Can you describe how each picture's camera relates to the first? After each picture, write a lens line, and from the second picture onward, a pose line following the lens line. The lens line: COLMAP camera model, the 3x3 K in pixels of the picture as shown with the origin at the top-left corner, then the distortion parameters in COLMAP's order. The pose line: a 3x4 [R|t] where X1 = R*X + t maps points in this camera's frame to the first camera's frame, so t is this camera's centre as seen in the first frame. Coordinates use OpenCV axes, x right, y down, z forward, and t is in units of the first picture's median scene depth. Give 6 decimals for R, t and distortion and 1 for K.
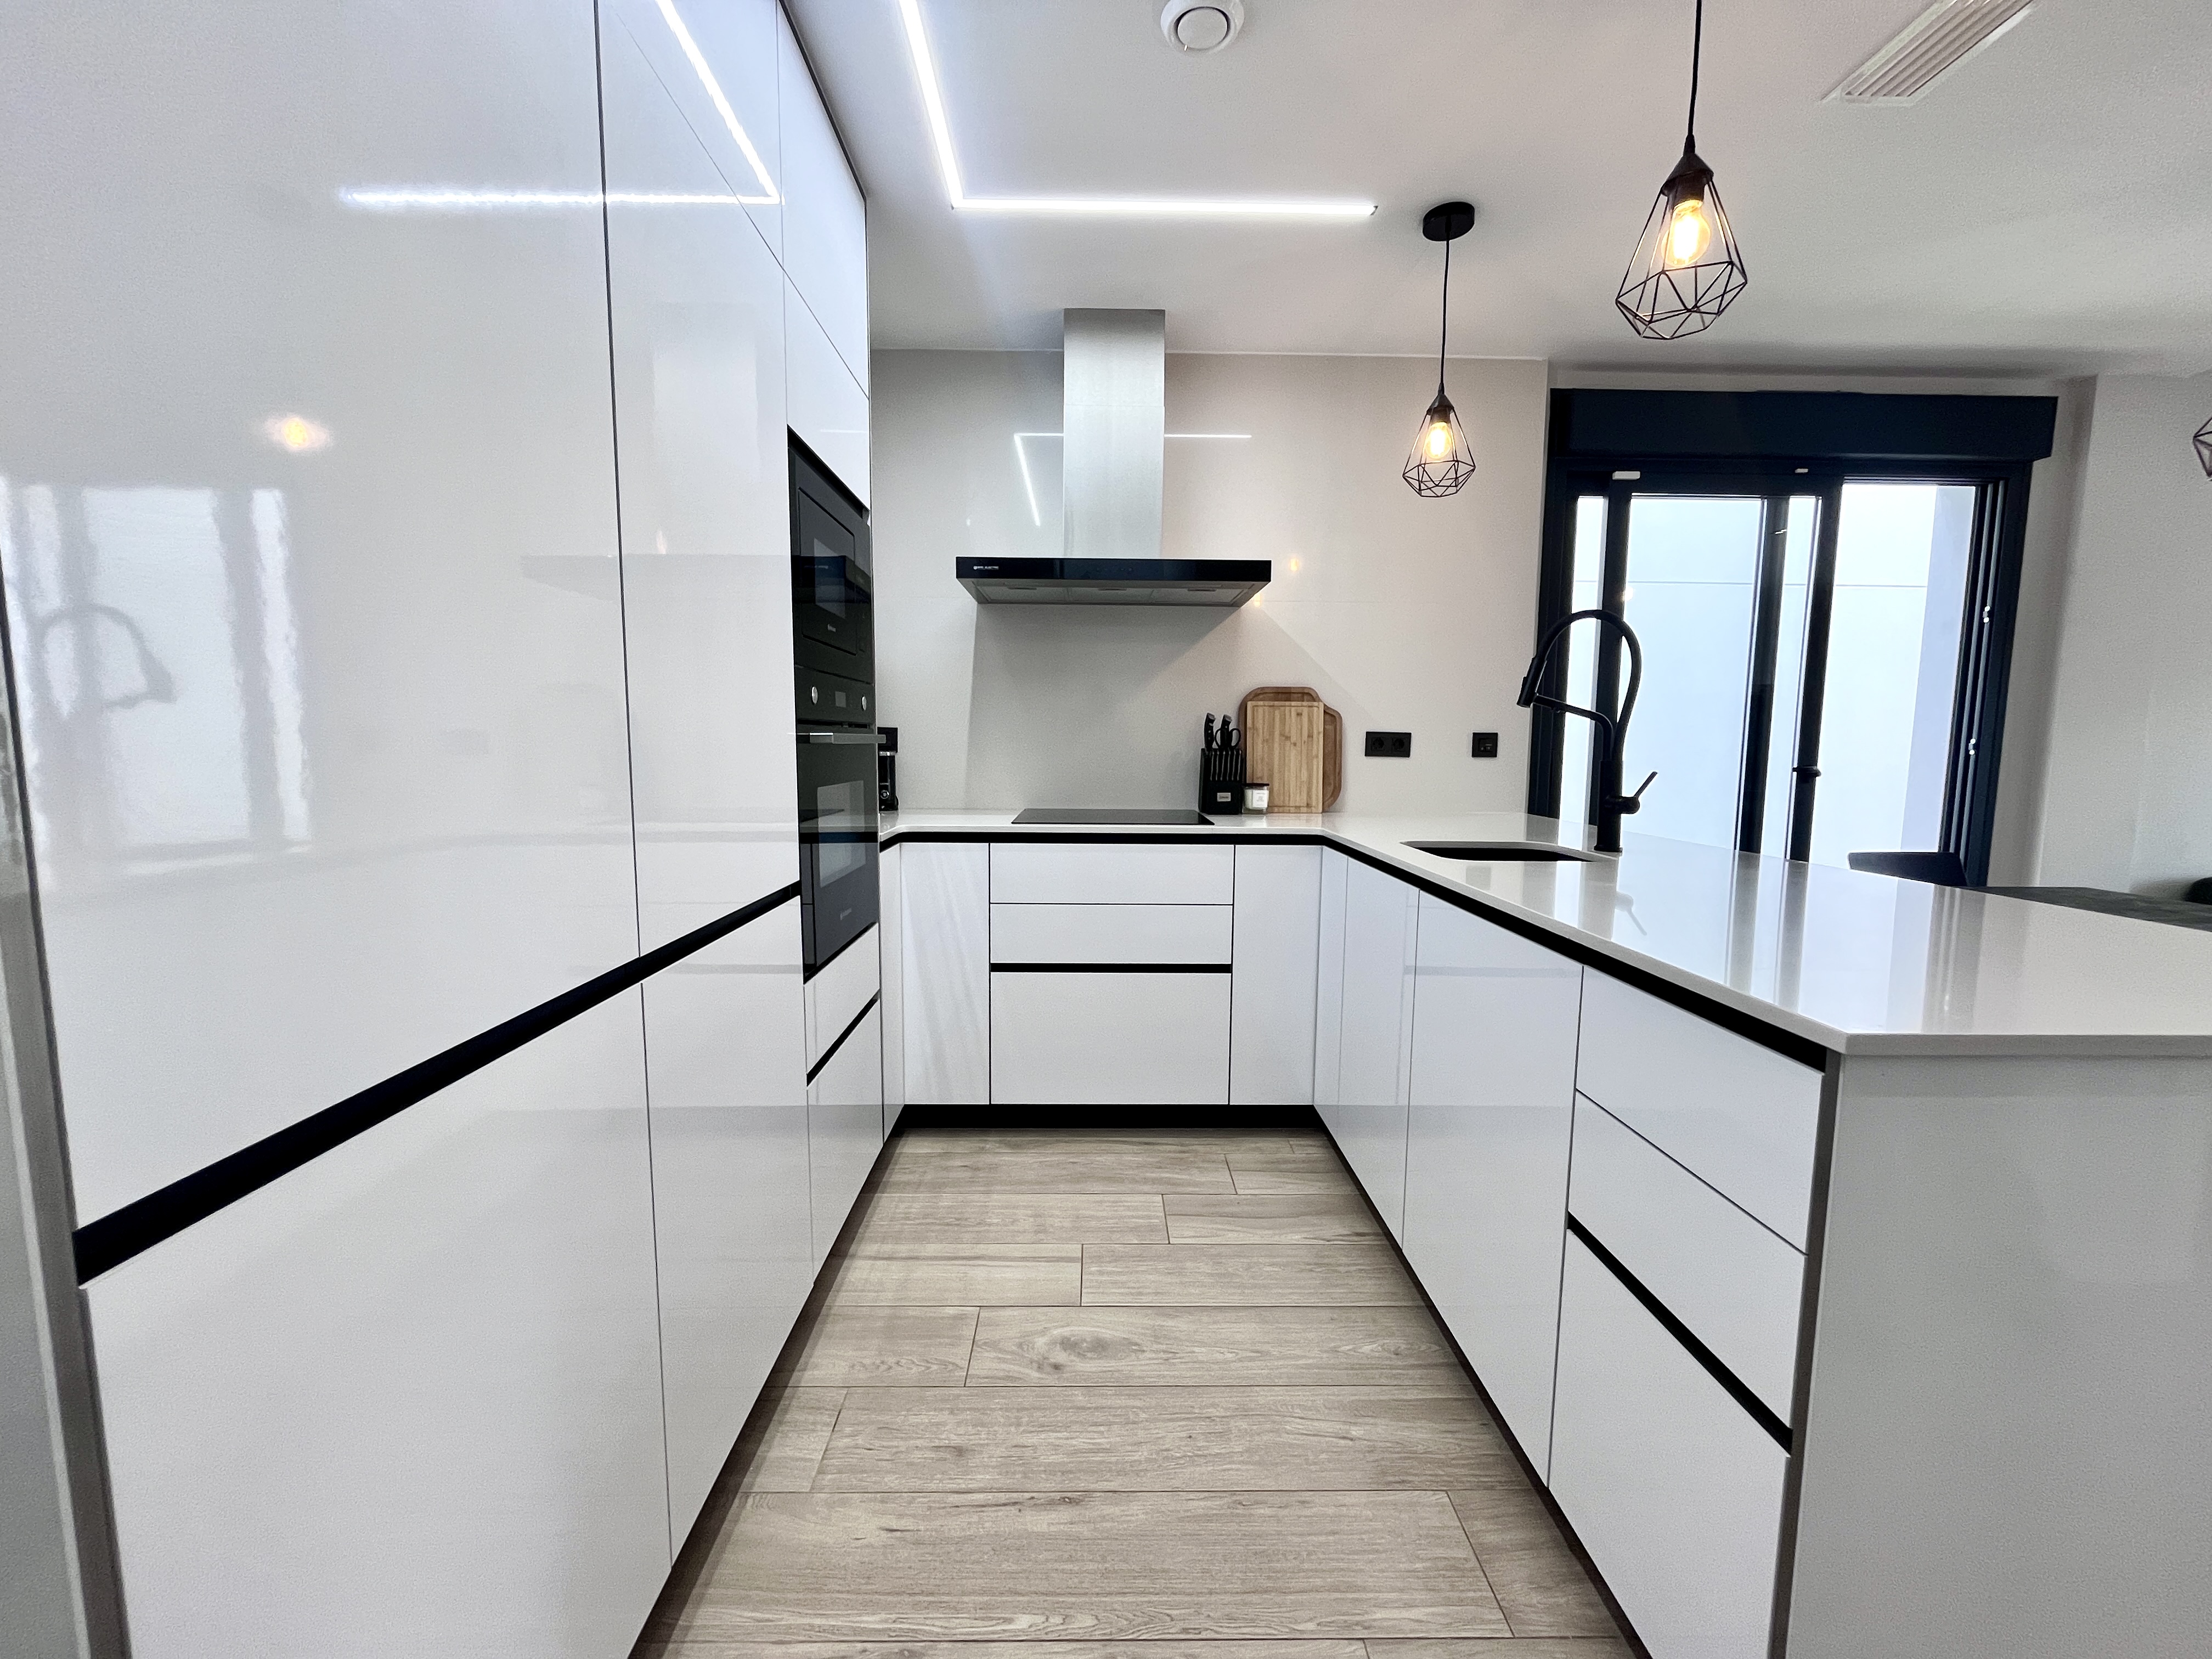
lens RADIAL K [[897.0, 0, 1100.4], [0, 897.0, 823.8], [0, 0, 1]] dist [0.001484, -0.000398]
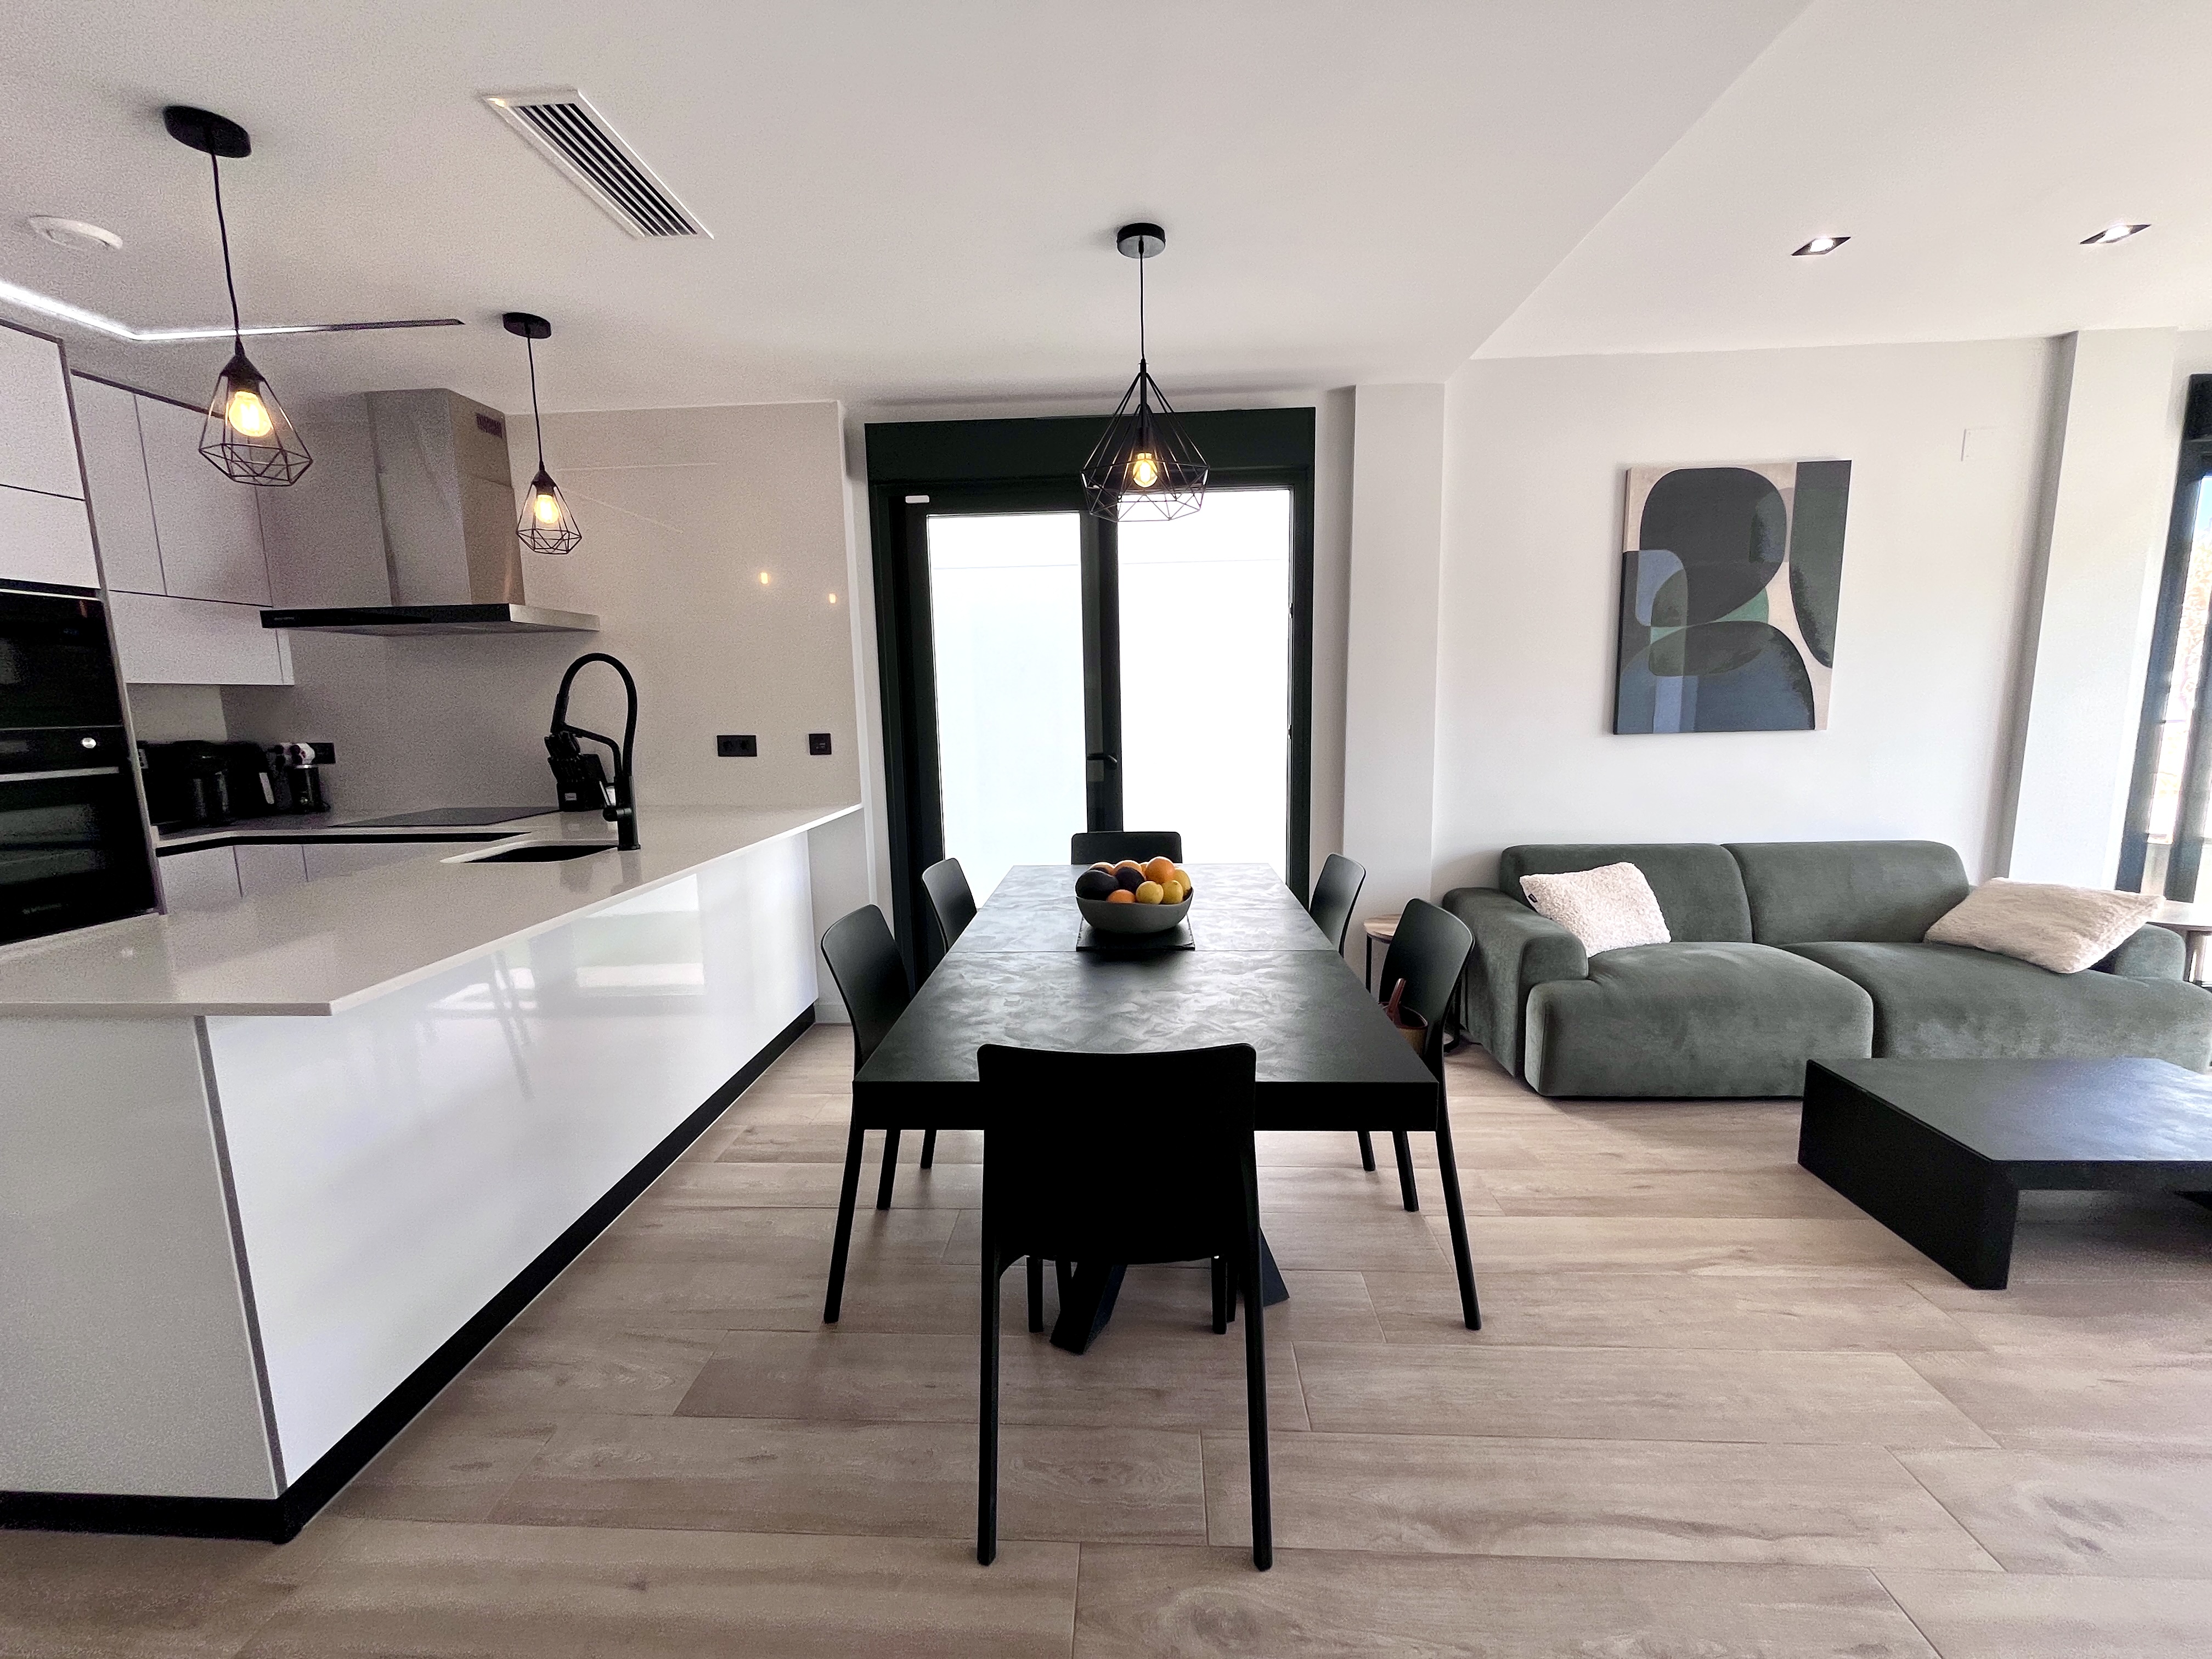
lens RADIAL K [[897.0, 0, 1093.5], [0, 897.0, 825.3], [0, 0, 1]] dist [0.001484, -0.000398]
pose [[0.997386, -0.019816, -0.069491, 1.211295], [0.022999, 0.998708, 0.045317, -0.040252], [0.068503, -0.046796, 0.996553, -0.176753]]
